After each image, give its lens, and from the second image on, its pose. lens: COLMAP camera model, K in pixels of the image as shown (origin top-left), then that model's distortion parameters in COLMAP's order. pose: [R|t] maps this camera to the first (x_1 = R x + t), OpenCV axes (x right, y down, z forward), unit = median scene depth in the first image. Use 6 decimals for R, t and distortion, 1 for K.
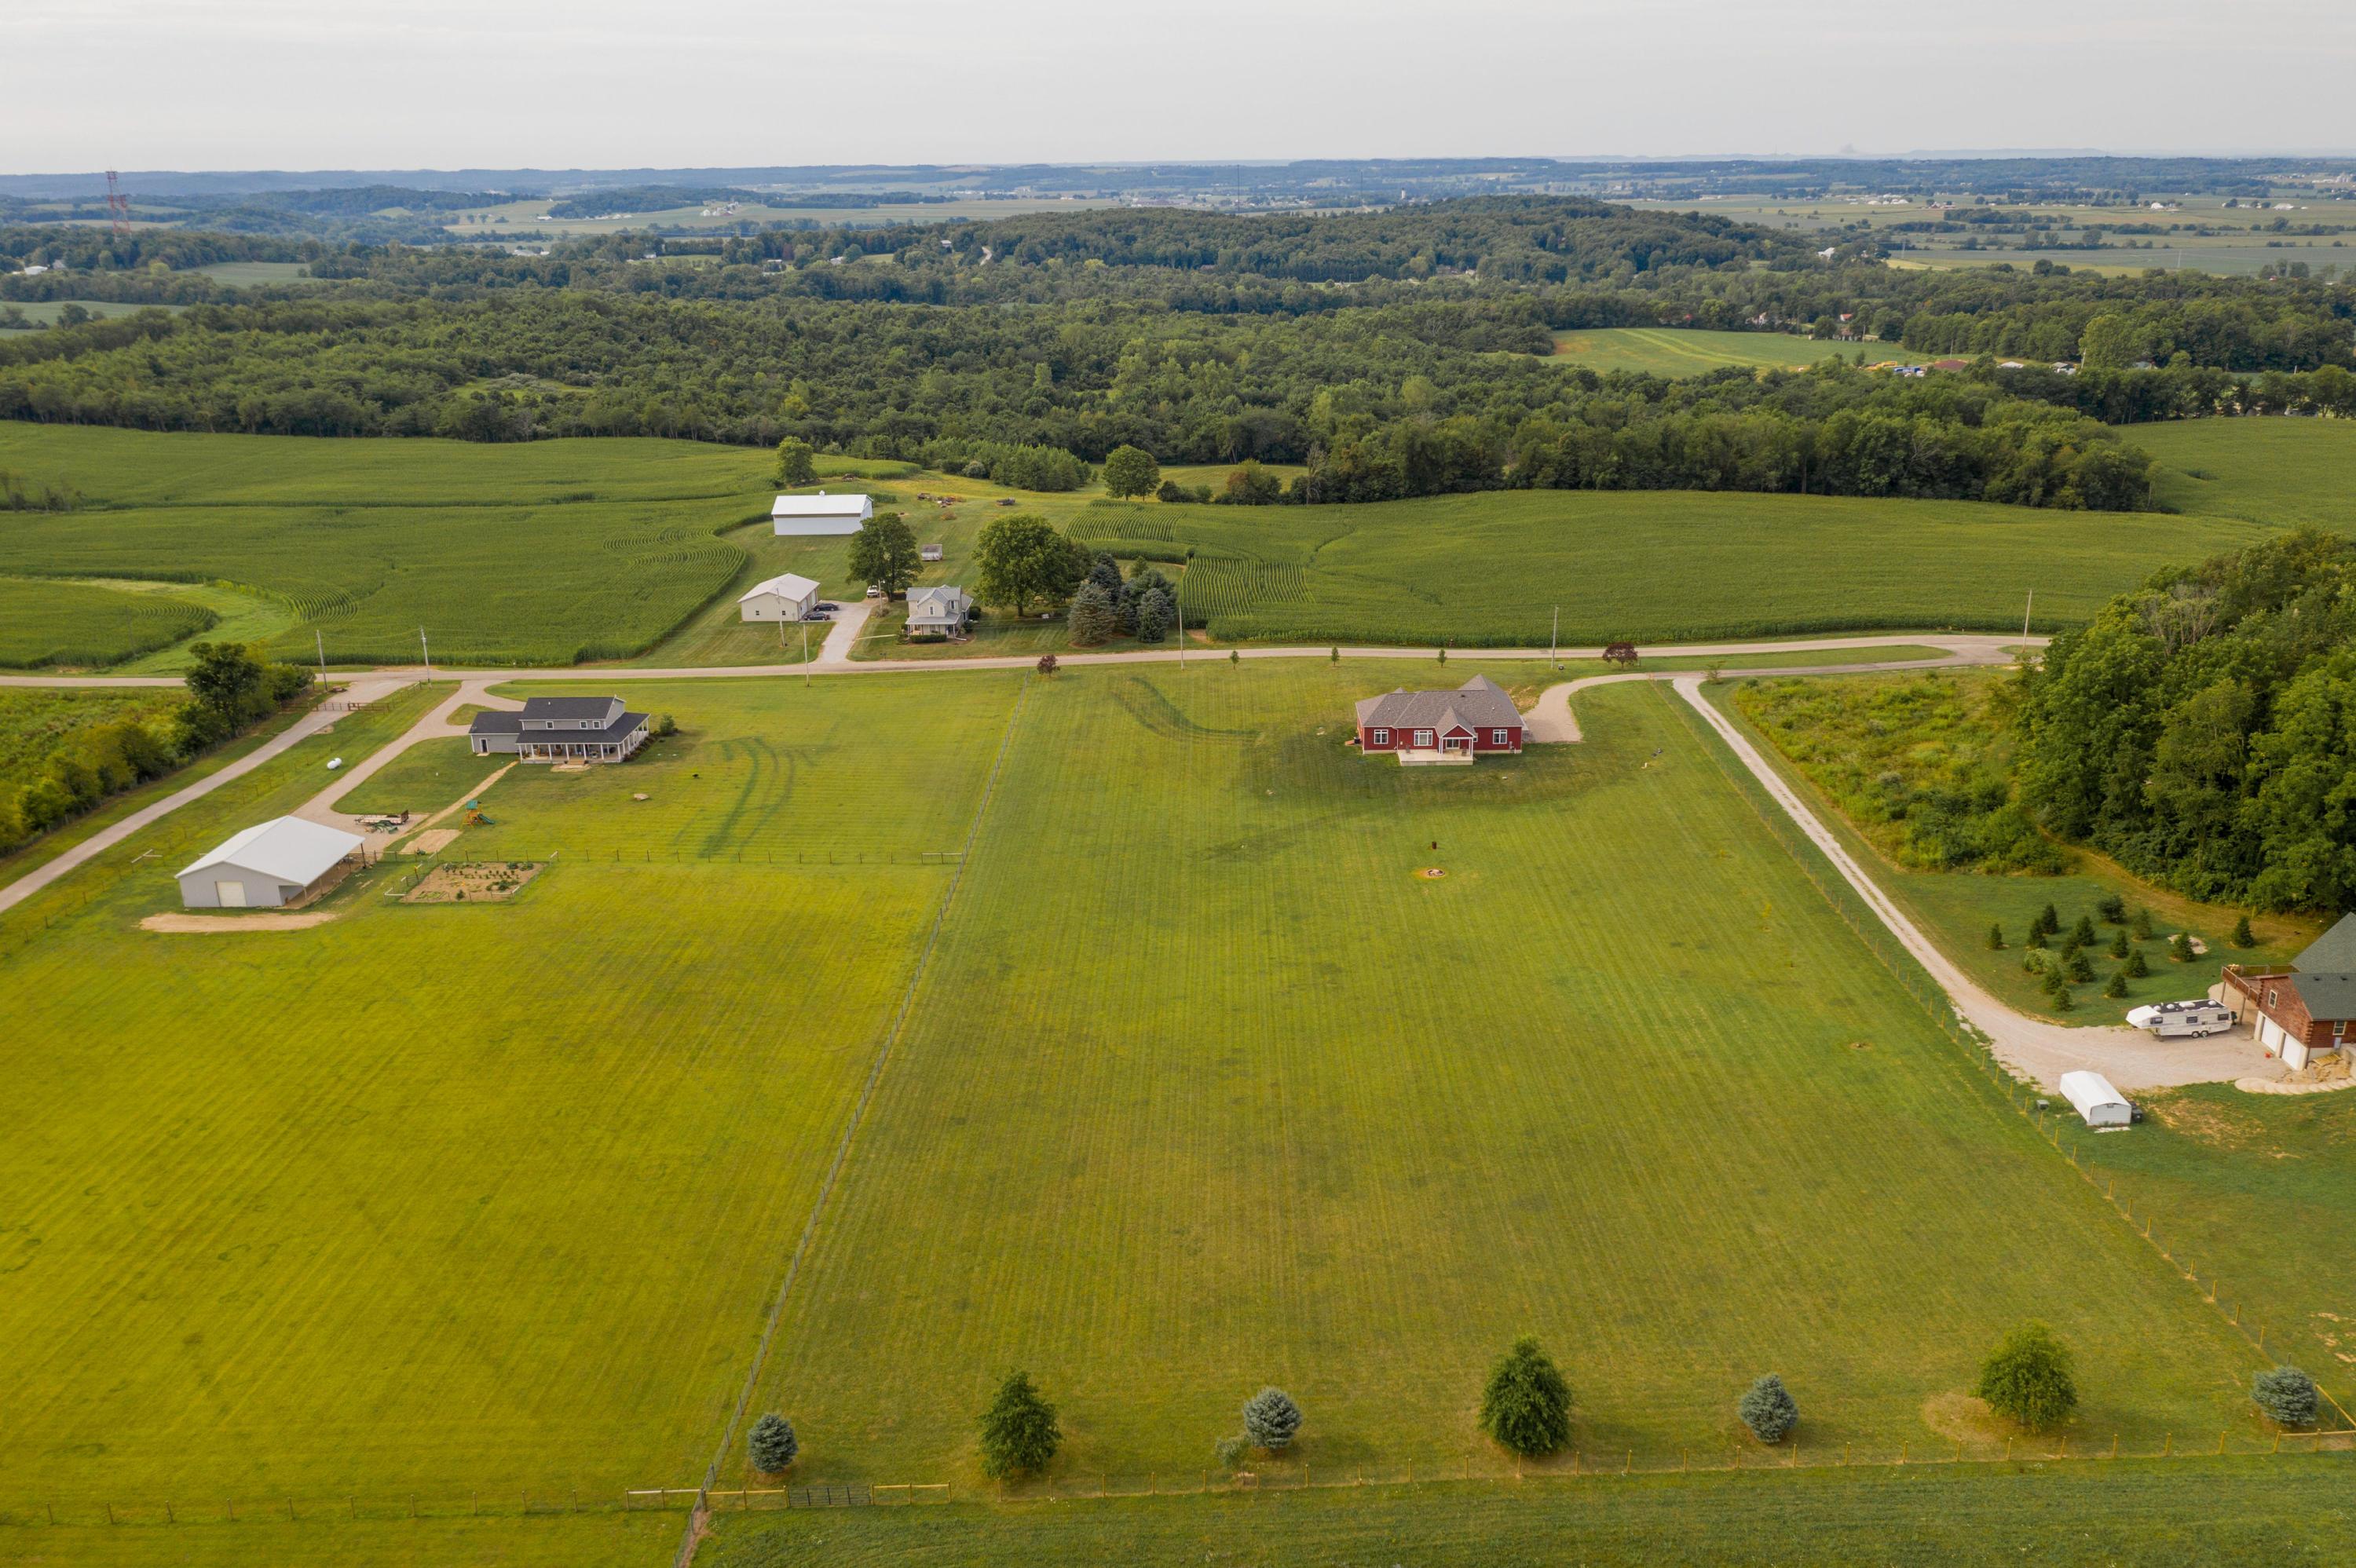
lens RADIAL K [[1911.4, 0, 1209.6], [0, 1911.4, 788.0], [0, 0, 1]] dist [-0.021714, 0.067650]
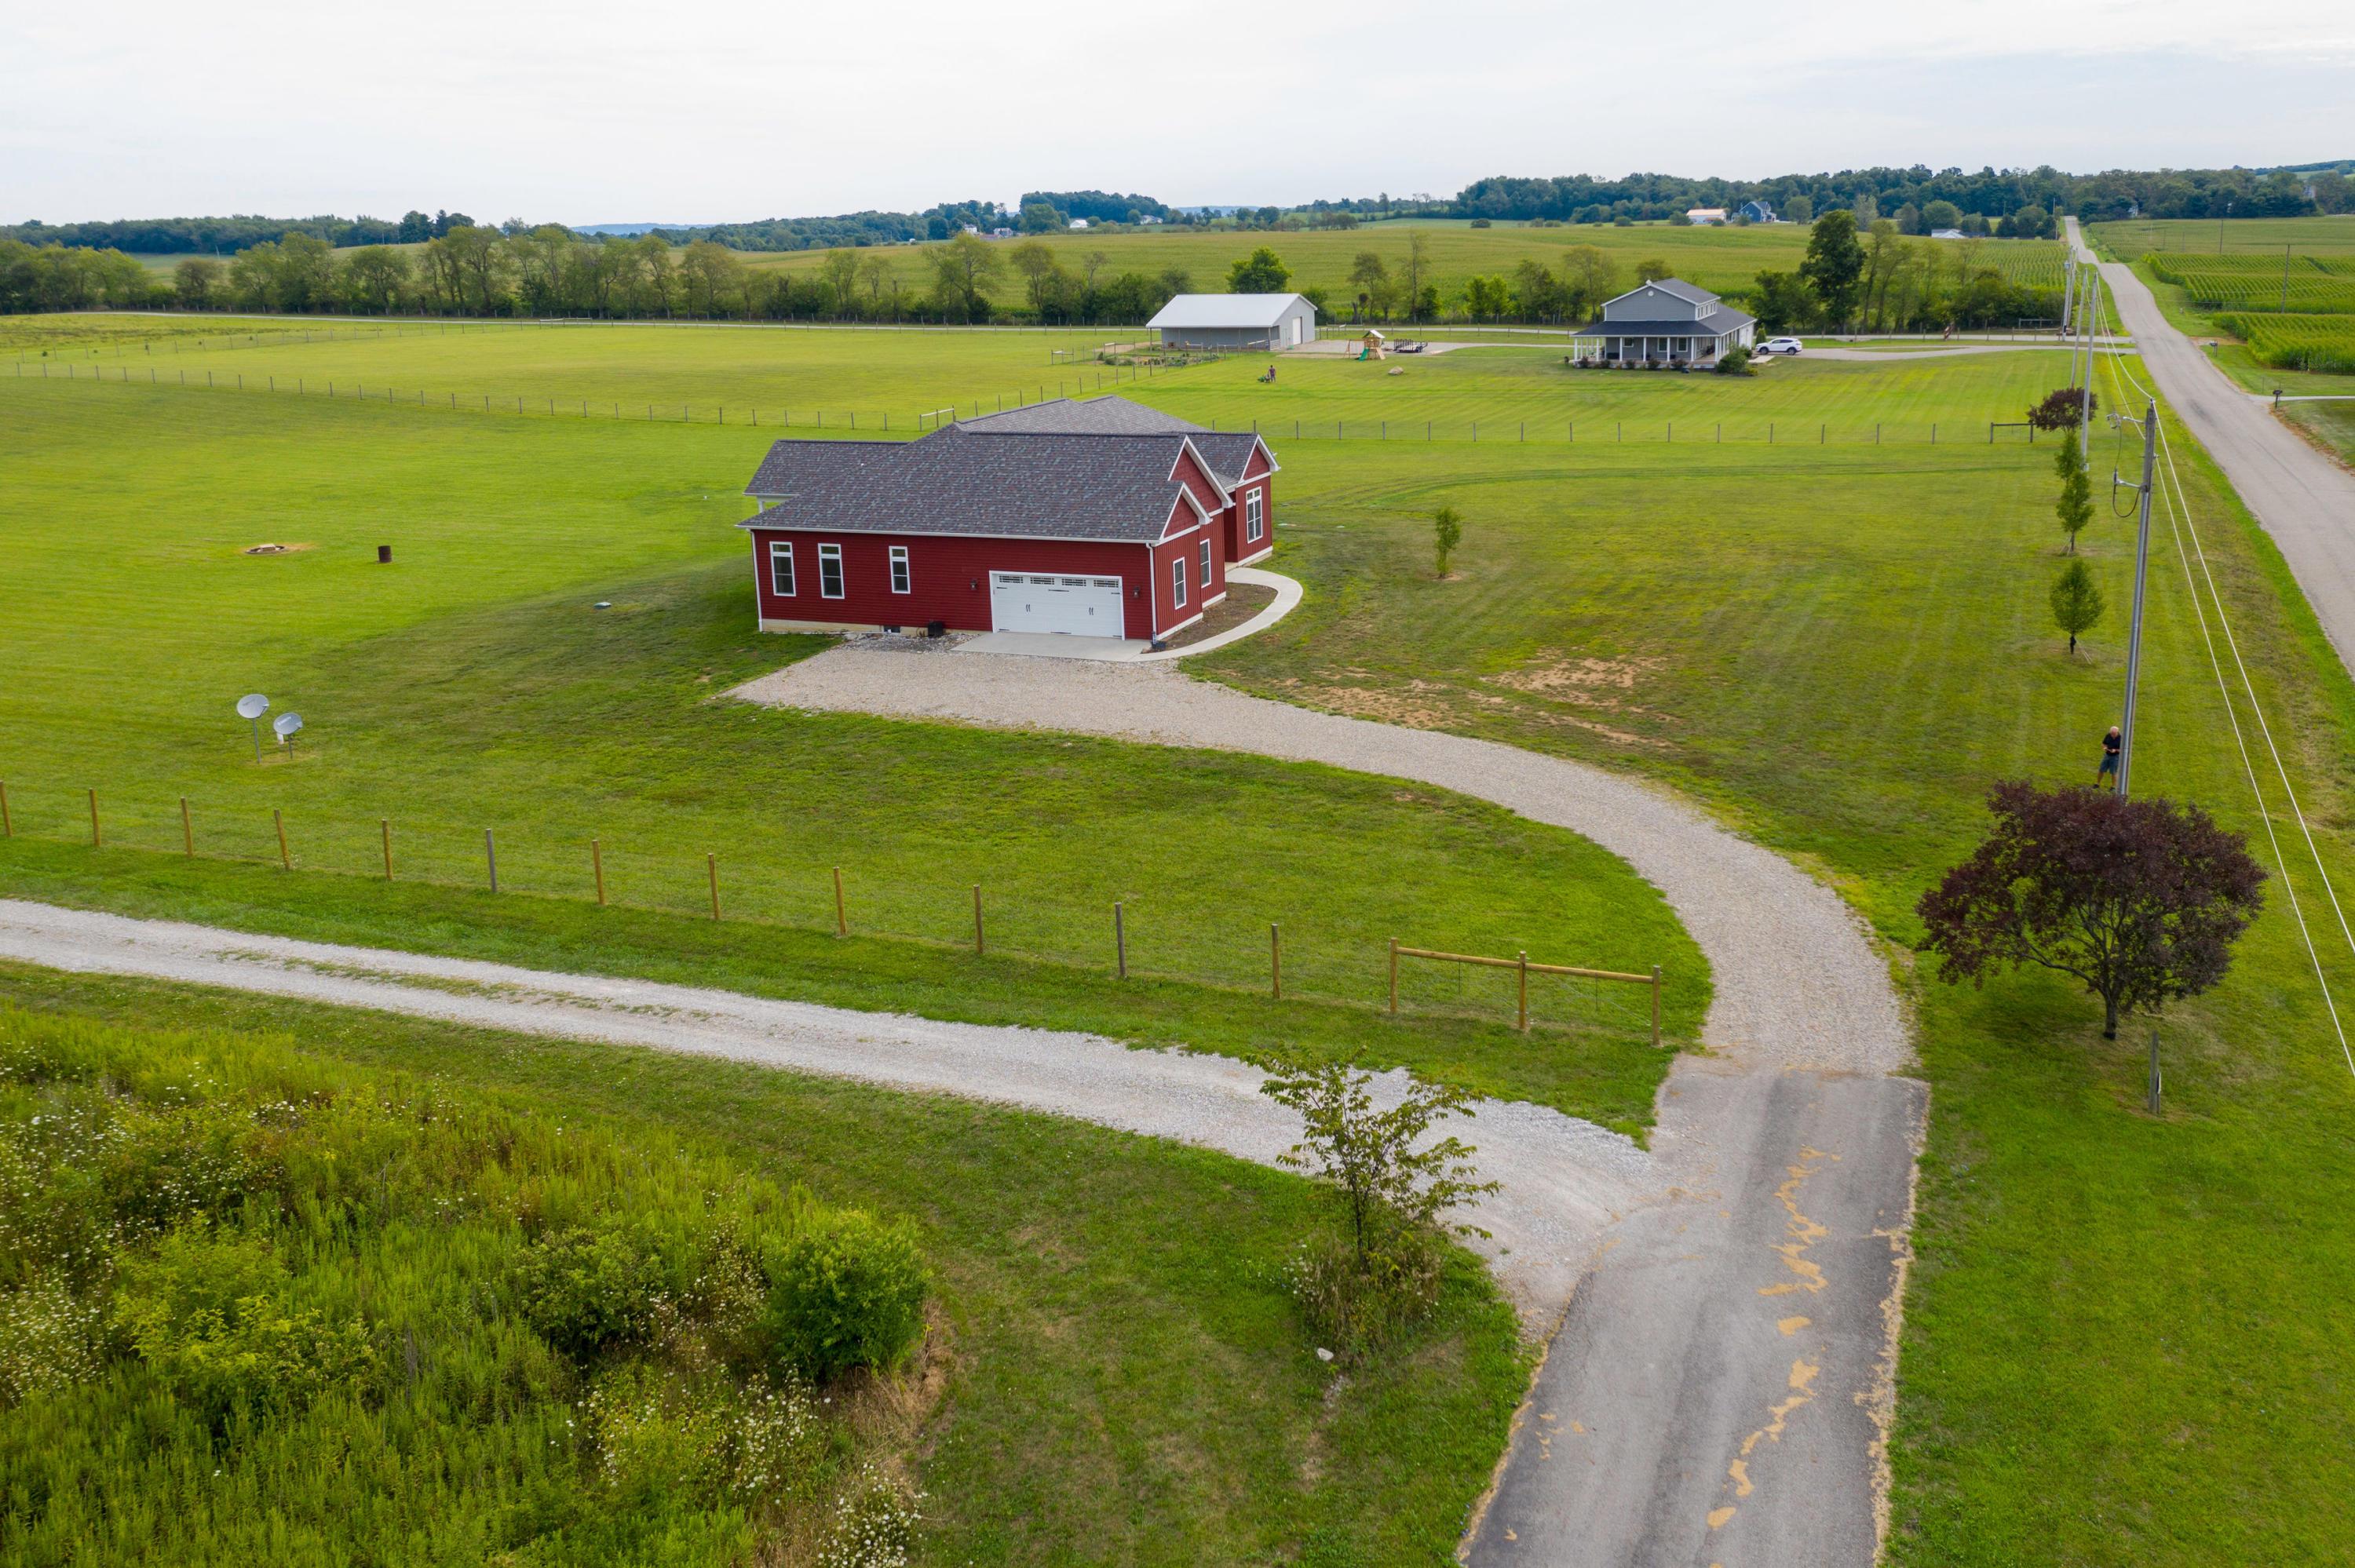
lens RADIAL K [[1952.9, 0, 1321.7], [0, 1952.9, 631.5], [0, 0, 1]] dist [-0.015607, 0.017013]
pose [[-0.328269, 0.223415, -0.917783, 0.326447], [-0.274127, 0.907278, 0.318907, -0.106644], [0.903933, 0.356276, -0.236587, 0.960462]]
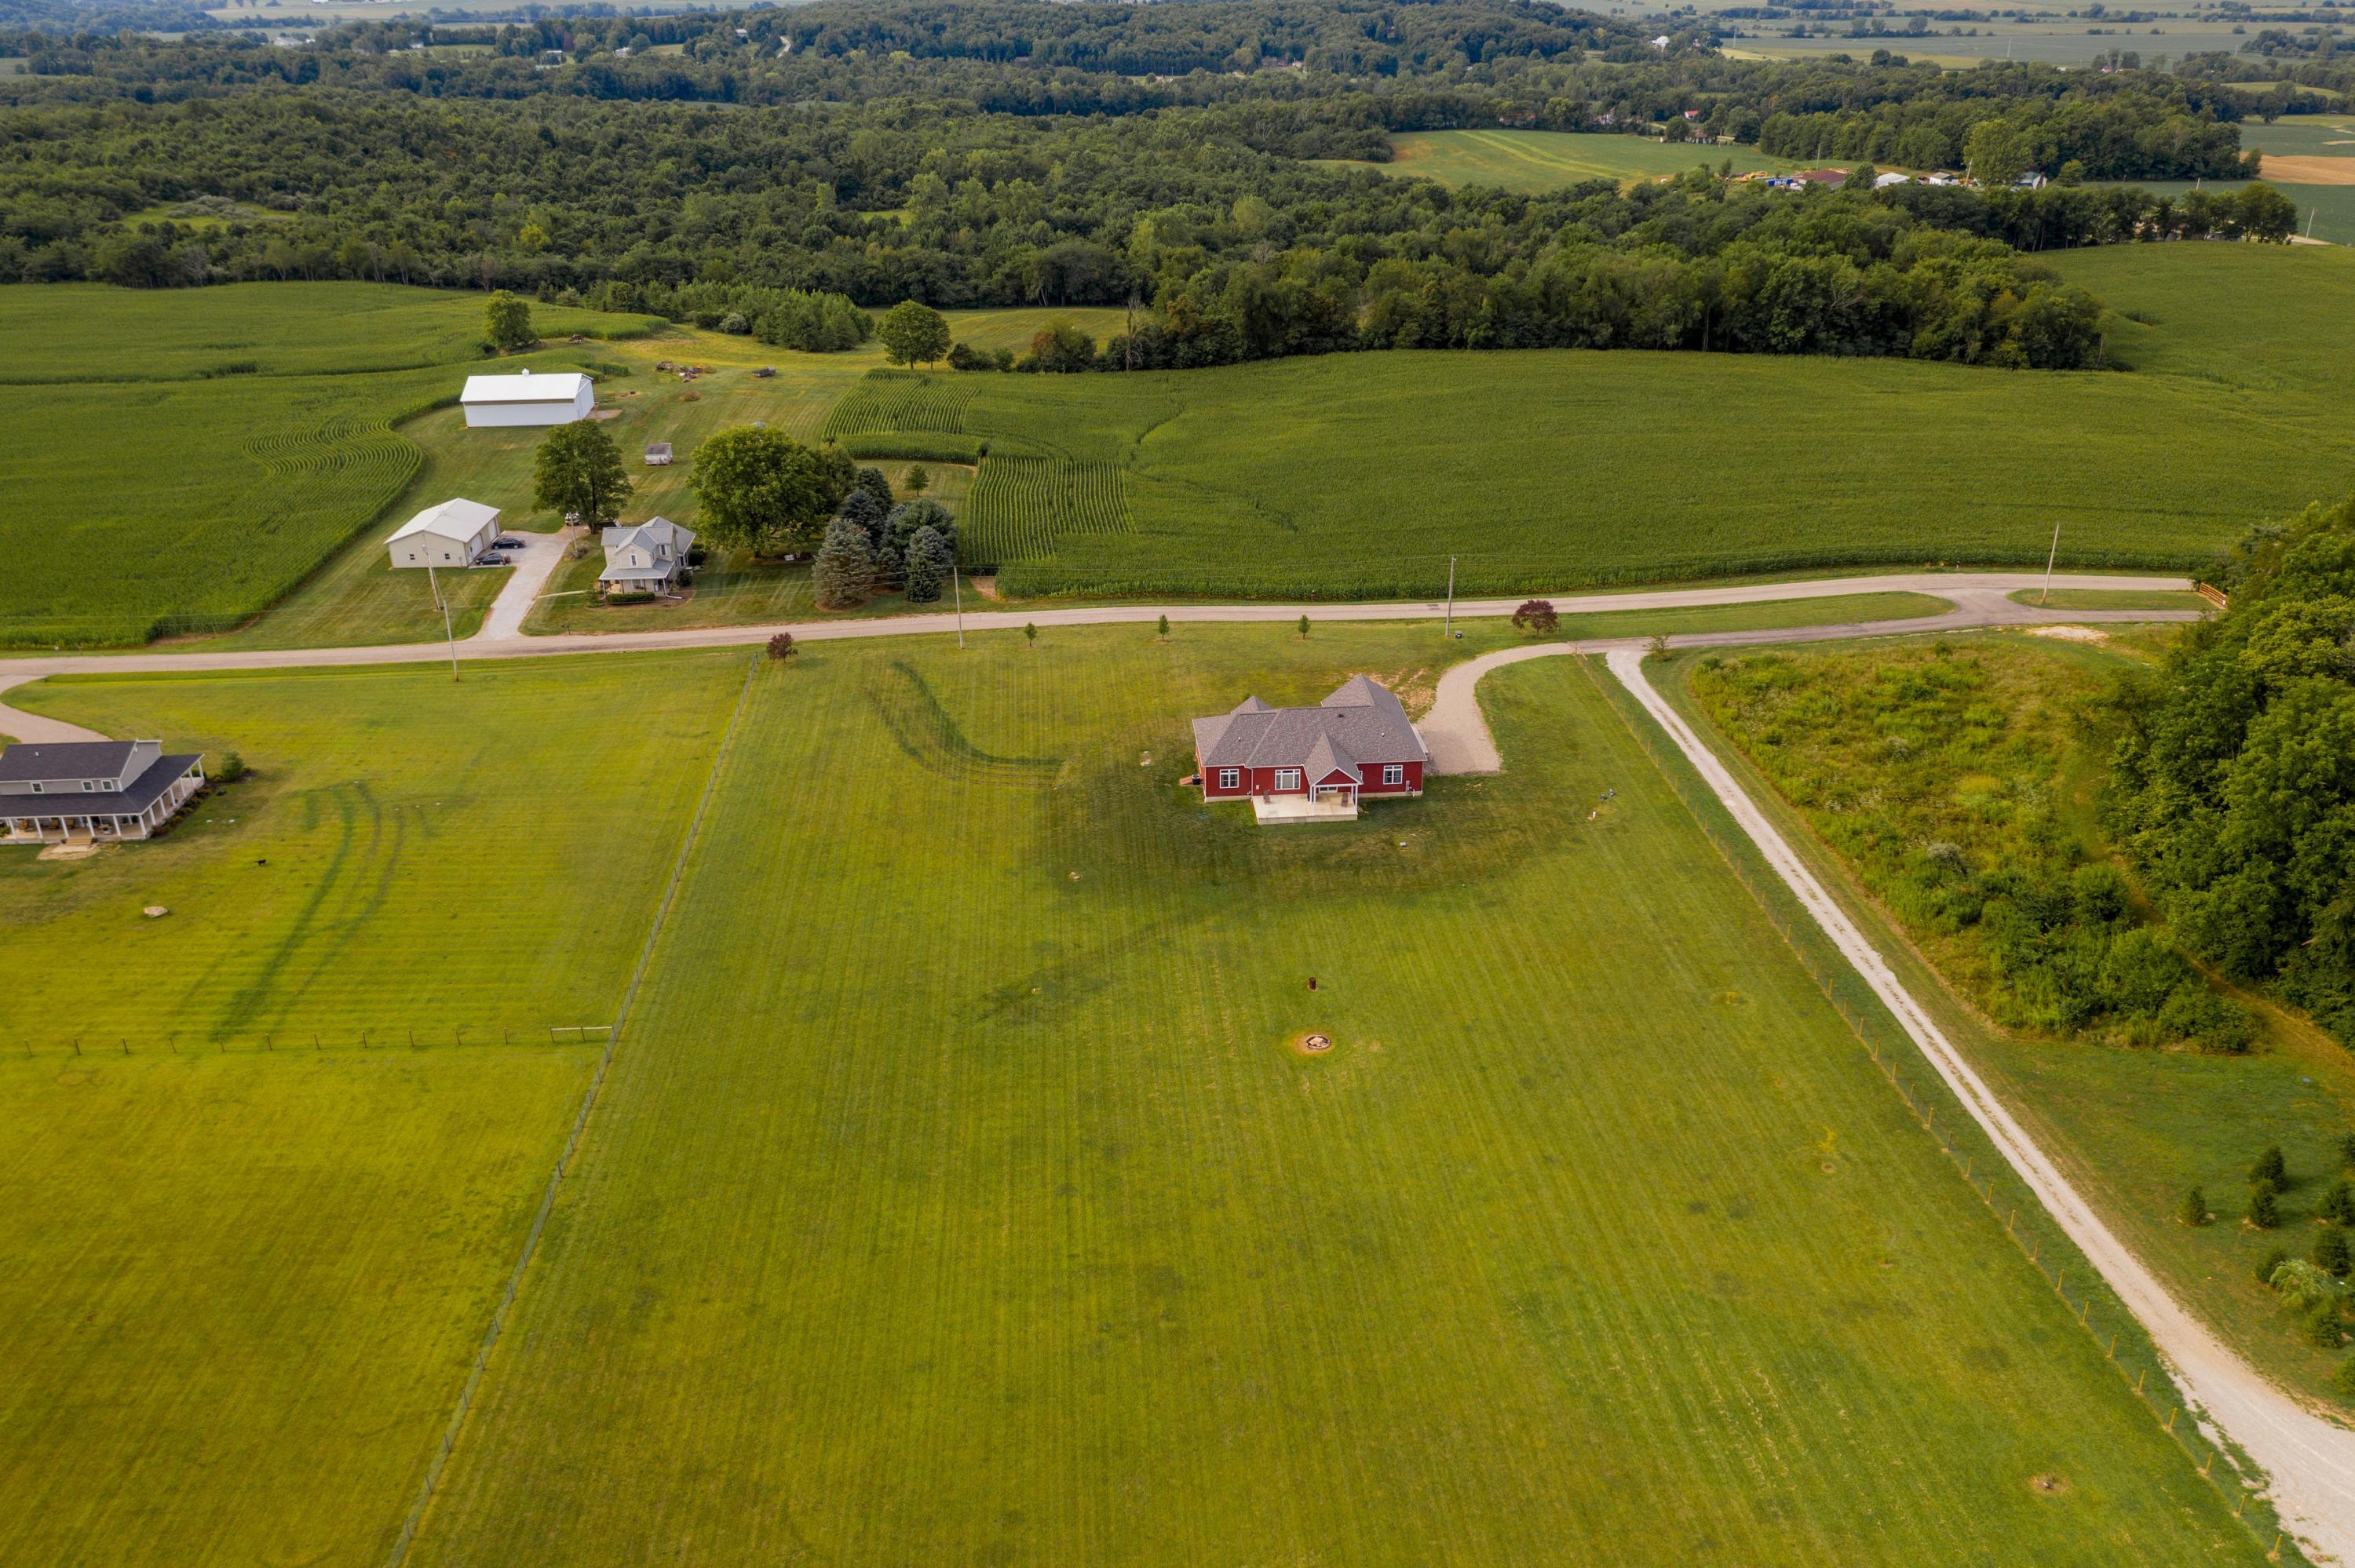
lens RADIAL K [[1850.2, 0, 1179.8], [0, 1850.2, 783.8], [0, 0, 1]] dist [-0.008775, 0.037017]
pose [[0.997198, -0.028559, 0.069139, 0.019208], [0.020819, 0.993692, 0.110194, -0.086548], [-0.071849, -0.108446, 0.991503, 0.261160]]
